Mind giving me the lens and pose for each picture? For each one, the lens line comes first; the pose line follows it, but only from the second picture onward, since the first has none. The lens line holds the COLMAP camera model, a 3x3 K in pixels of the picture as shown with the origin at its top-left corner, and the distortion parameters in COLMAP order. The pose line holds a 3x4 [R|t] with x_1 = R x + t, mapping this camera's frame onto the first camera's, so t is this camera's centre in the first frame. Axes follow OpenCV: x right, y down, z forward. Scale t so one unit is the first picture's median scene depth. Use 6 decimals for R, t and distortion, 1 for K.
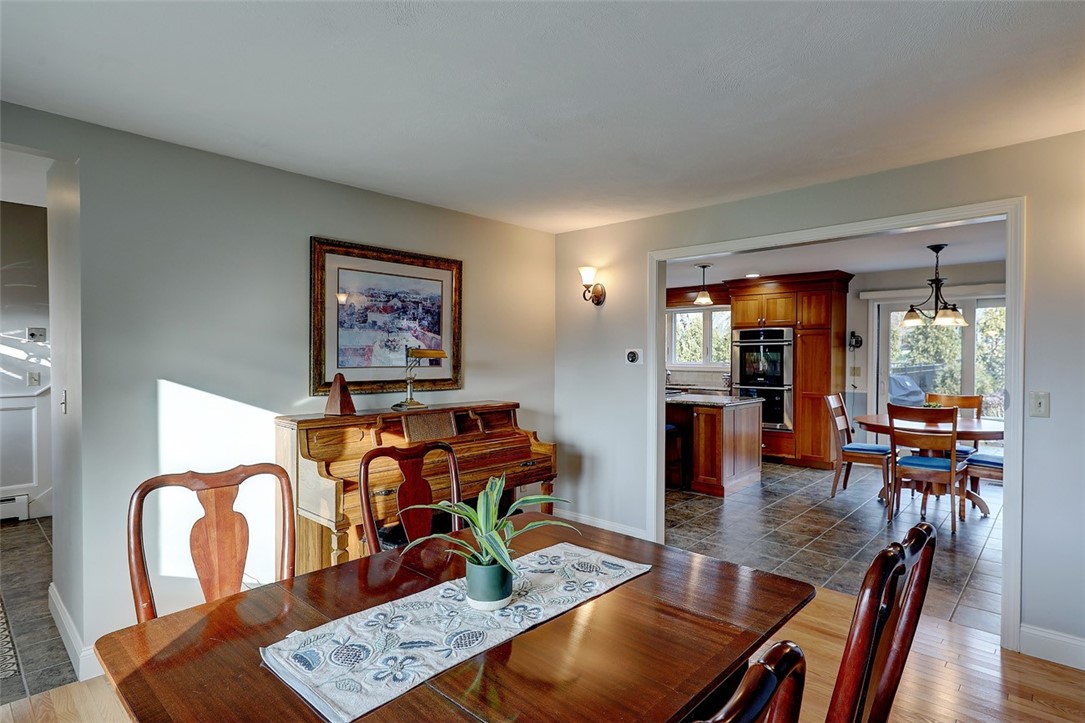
lens RADIAL K [[568.4, 0, 542.4], [0, 568.4, 359.5], [0, 0, 1]] dist [0.002536, 0.000316]
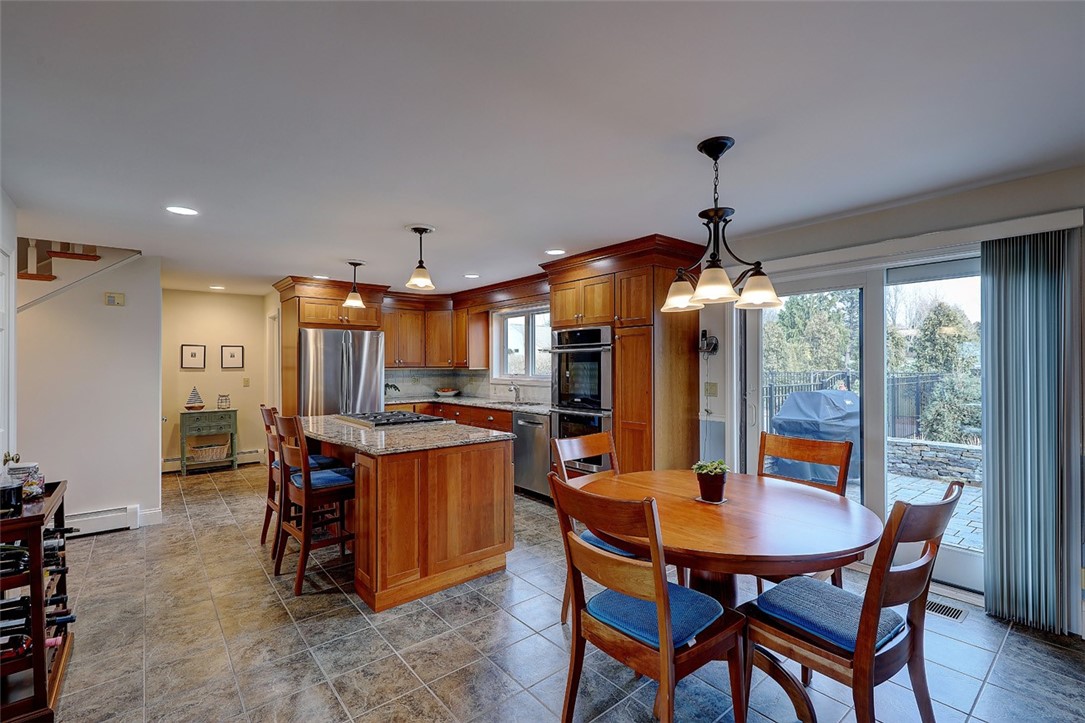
lens RADIAL K [[485.3, 0, 543.8], [0, 485.3, 359.4], [0, 0, 1]] dist [-0.000867, -0.000398]
pose [[0.991257, -0.006891, -0.131769, 0.429390], [0.004193, 0.999776, -0.020742, -0.003668], [0.131882, 0.020008, 0.991063, 0.405735]]
